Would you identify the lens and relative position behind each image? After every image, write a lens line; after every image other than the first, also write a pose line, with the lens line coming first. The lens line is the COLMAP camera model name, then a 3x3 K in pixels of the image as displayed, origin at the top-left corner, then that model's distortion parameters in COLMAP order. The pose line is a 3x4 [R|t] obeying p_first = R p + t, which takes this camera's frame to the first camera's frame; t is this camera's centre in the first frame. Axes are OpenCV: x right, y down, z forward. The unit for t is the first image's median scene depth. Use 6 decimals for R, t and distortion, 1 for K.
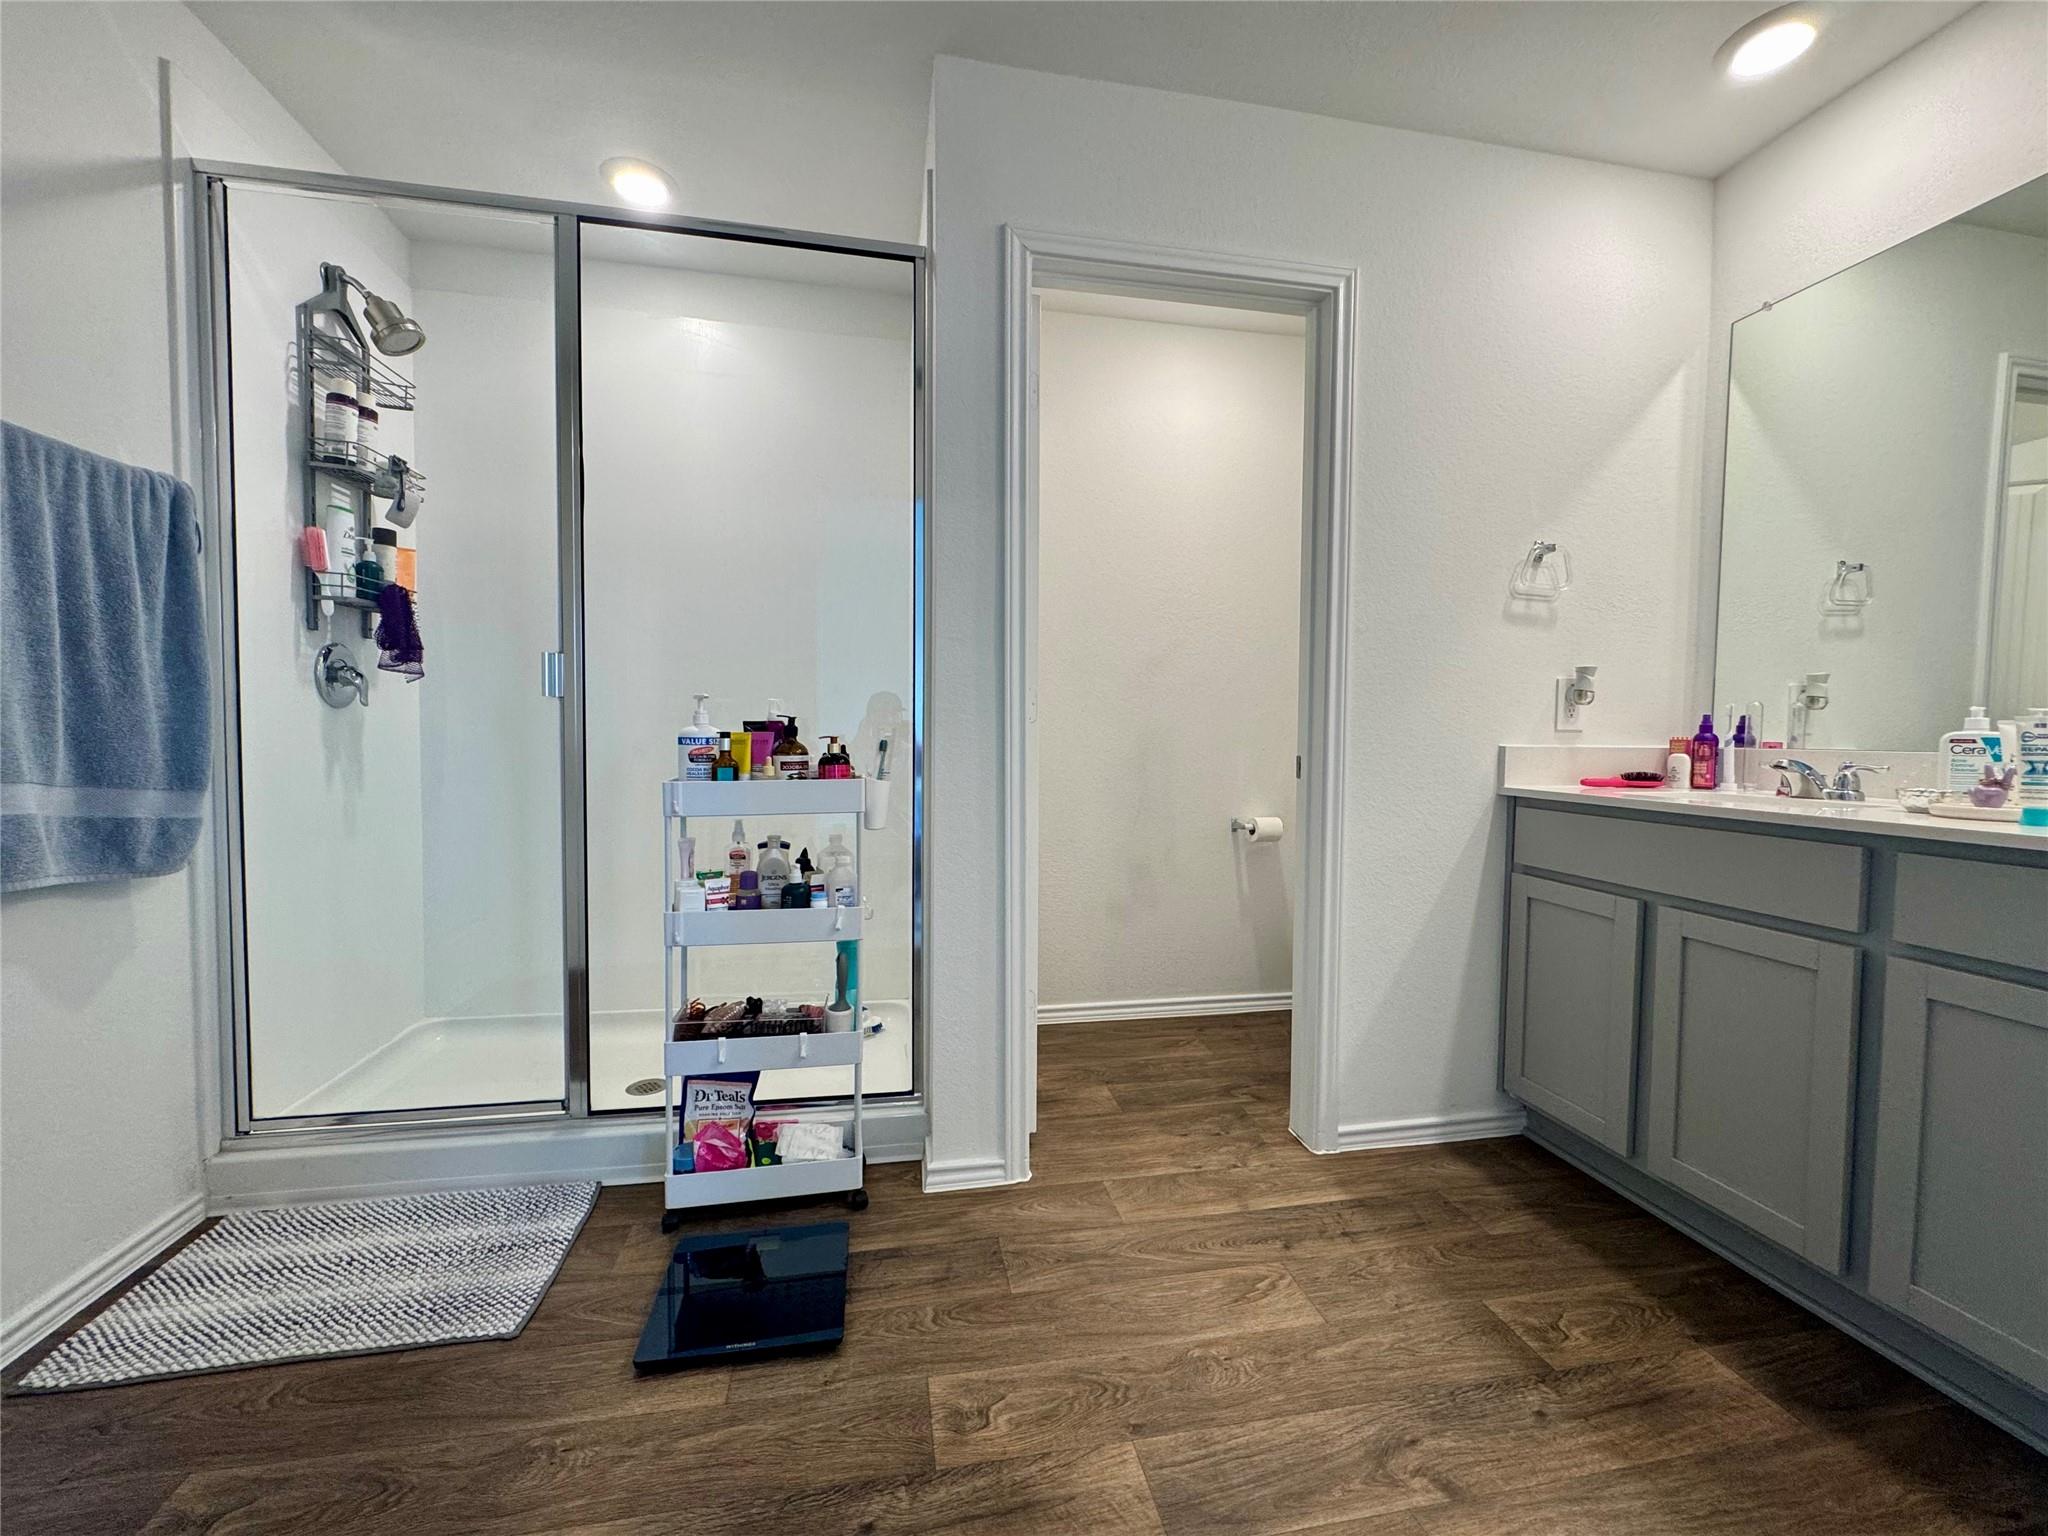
lens RADIAL K [[816.0, 0, 1026.1], [0, 816.0, 766.6], [0, 0, 1]] dist [-0.004477, 0.000551]
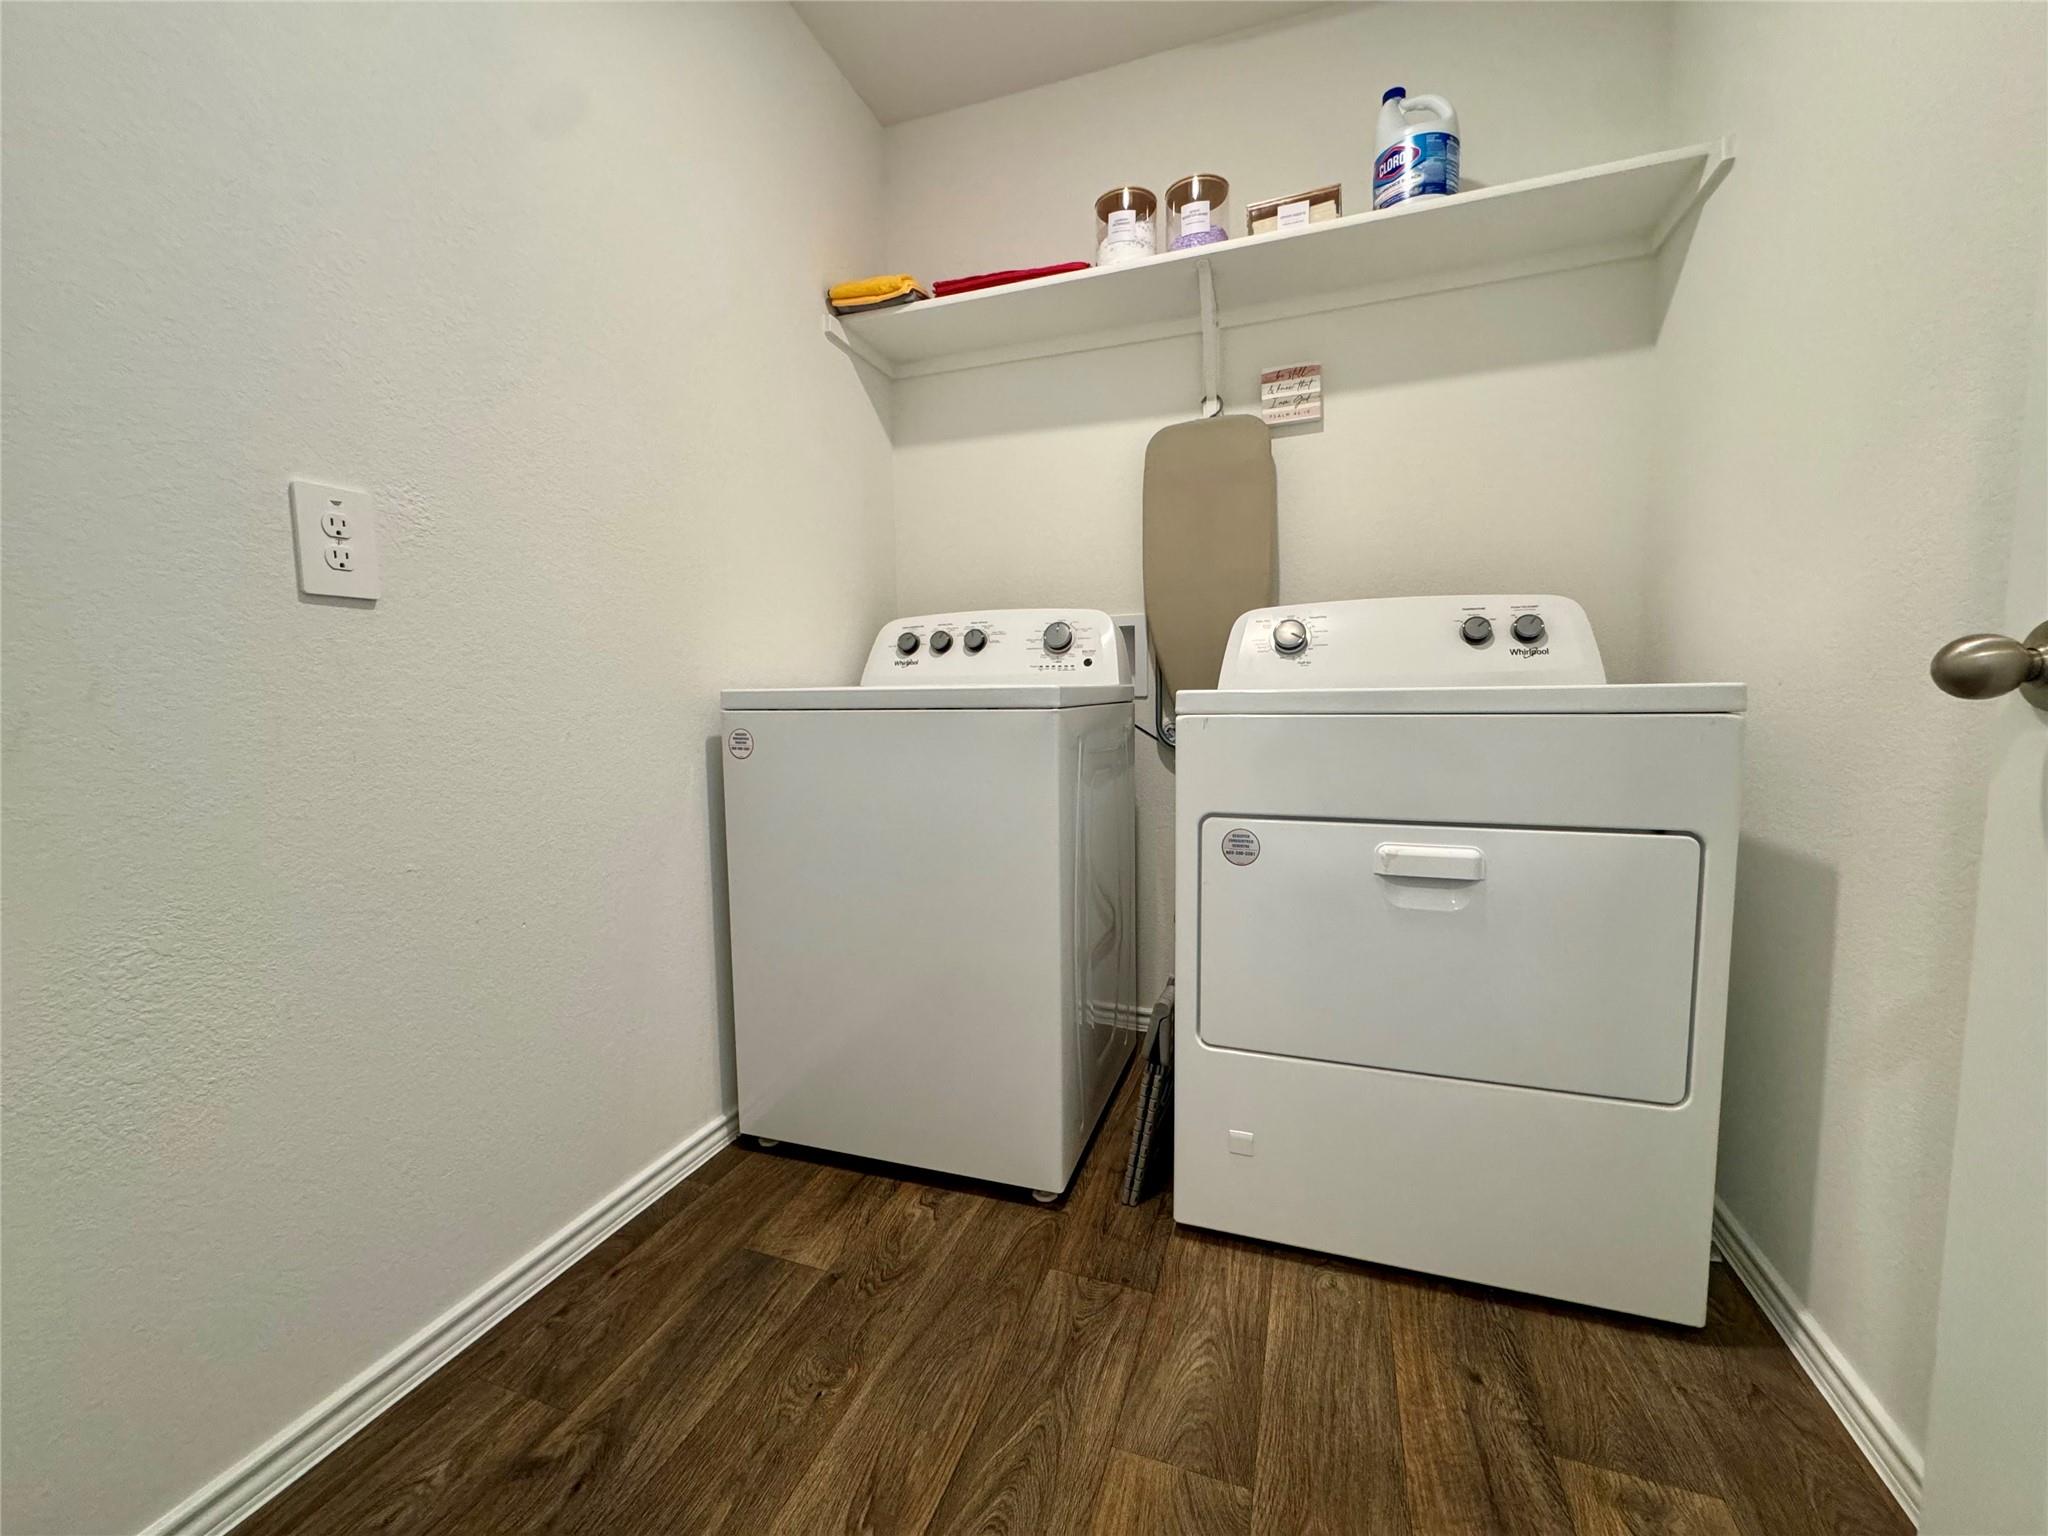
lens RADIAL K [[816.0, 0, 1026.1], [0, 816.0, 766.6], [0, 0, 1]] dist [-0.004477, 0.000551]
pose [[-0.510098, 0.074084, -0.856920, 0.578892], [-0.030699, 0.994081, 0.104216, 0.017737], [0.859569, 0.079467, -0.504804, 1.131941]]
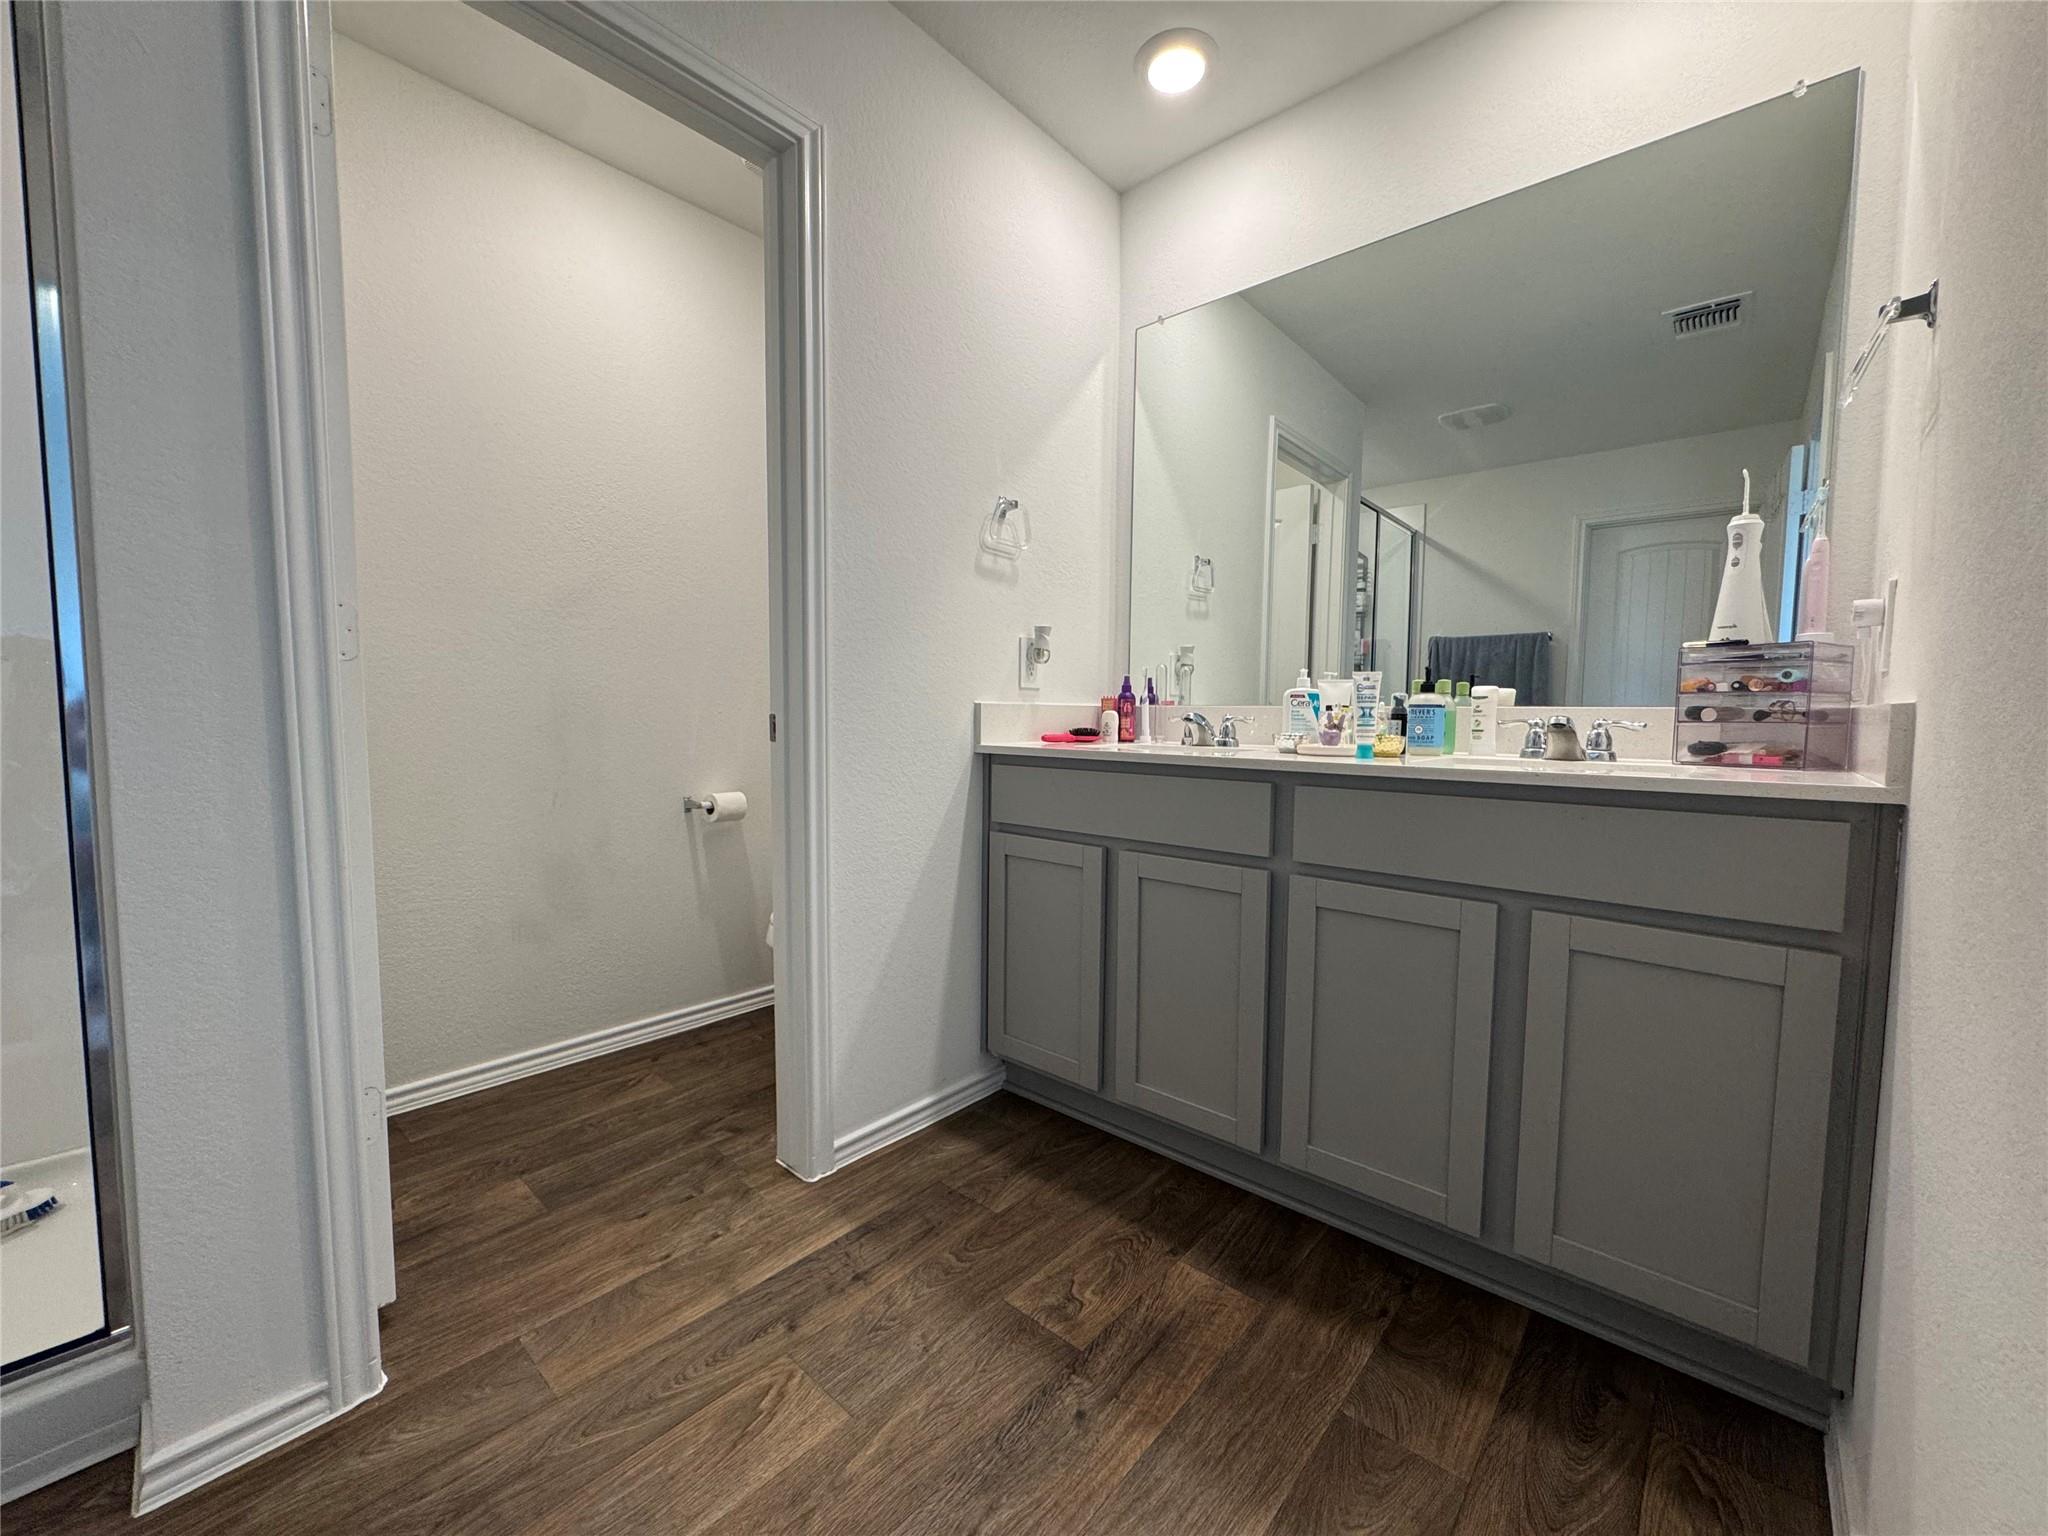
lens RADIAL K [[816.0, 0, 1026.1], [0, 816.0, 766.6], [0, 0, 1]] dist [-0.004477, 0.000551]
pose [[0.789963, -0.042624, 0.611671, 0.034877], [0.024438, 0.998977, 0.038052, 0.016771], [-0.612667, -0.015111, 0.790196, 0.217150]]
